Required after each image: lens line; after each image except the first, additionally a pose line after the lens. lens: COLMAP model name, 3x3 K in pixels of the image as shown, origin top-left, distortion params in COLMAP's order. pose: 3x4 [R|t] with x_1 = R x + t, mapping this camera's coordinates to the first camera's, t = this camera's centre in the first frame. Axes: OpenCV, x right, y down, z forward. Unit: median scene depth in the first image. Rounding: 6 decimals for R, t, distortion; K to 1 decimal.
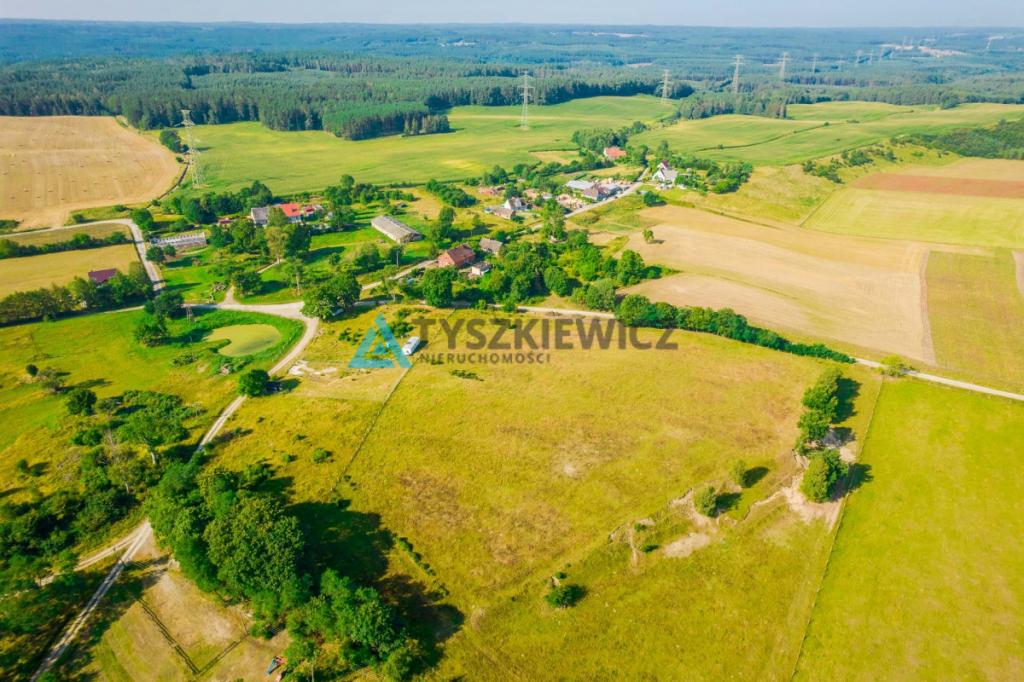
lens RADIAL K [[643.3, 0, 512.0], [0, 643.3, 341.0], [0, 0, 1]] dist [-0.079112, 0.074940]
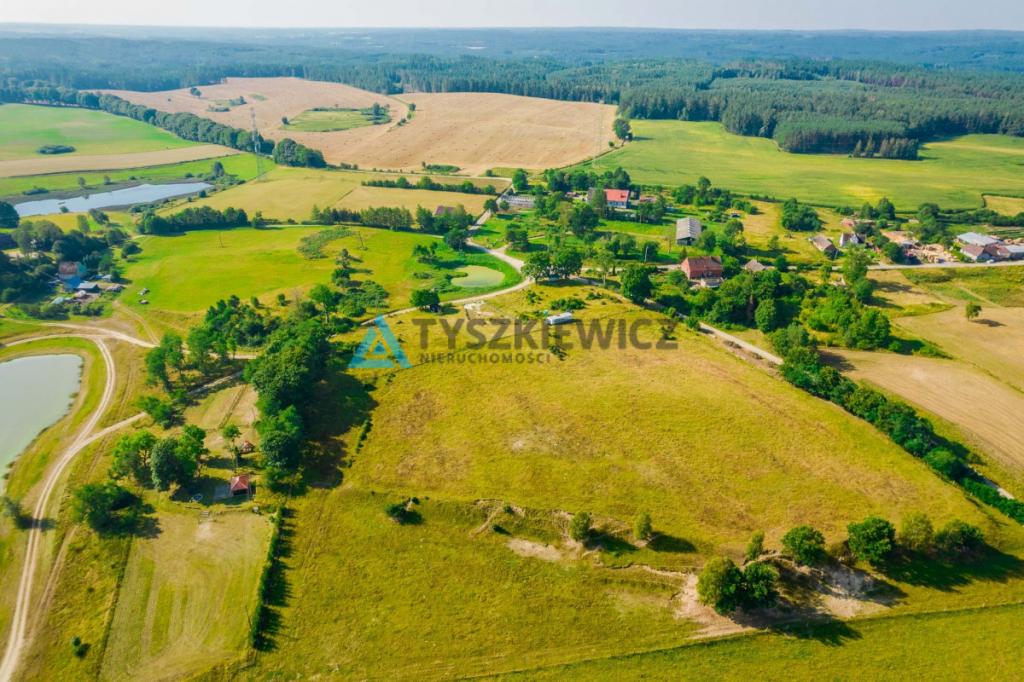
lens RADIAL K [[643.3, 0, 512.0], [0, 643.3, 341.0], [0, 0, 1]] dist [-0.079112, 0.074940]
pose [[0.690768, 0.320611, -0.648111, 0.450725], [-0.326894, 0.937966, 0.115589, -0.050050], [0.644965, 0.132018, 0.752723, 0.105721]]
